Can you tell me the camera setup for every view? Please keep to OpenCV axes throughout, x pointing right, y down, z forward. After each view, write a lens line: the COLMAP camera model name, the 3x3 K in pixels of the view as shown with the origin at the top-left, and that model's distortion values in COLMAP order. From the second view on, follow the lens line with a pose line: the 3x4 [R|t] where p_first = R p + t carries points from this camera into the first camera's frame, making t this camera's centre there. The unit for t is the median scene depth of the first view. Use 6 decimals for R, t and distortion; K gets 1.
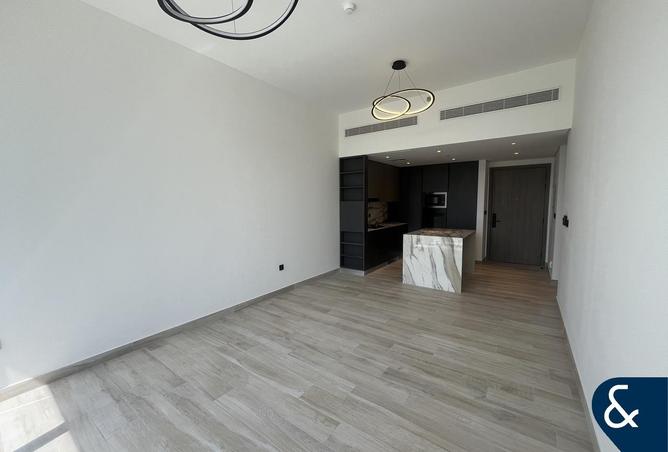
lens RADIAL K [[269.1, 0, 334.0], [0, 269.1, 226.0], [0, 0, 1]] dist [-0.000520, -0.000129]
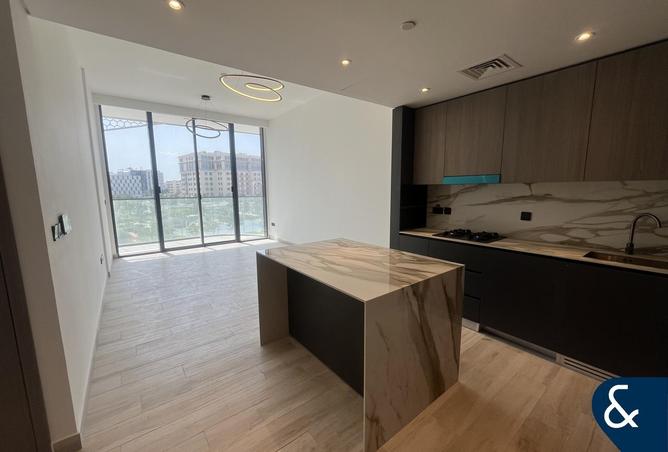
lens RADIAL K [[269.1, 0, 334.0], [0, 269.1, 226.0], [0, 0, 1]] dist [-0.000520, -0.000129]
pose [[-0.284690, 0.146921, -0.947294, 0.661705], [-0.073620, 0.981916, 0.174416, -0.080444], [0.955789, 0.119394, -0.268725, 0.899276]]
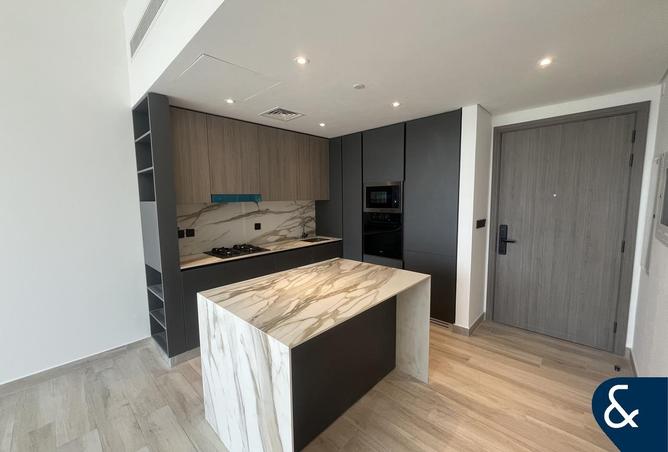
lens RADIAL K [[269.1, 0, 334.0], [0, 269.1, 226.0], [0, 0, 1]] dist [-0.000520, -0.000129]
pose [[0.990714, 0.009585, -0.135621, 0.388154], [-0.007420, 0.999837, 0.016459, -0.053886], [0.135756, -0.015300, 0.990624, 0.523005]]
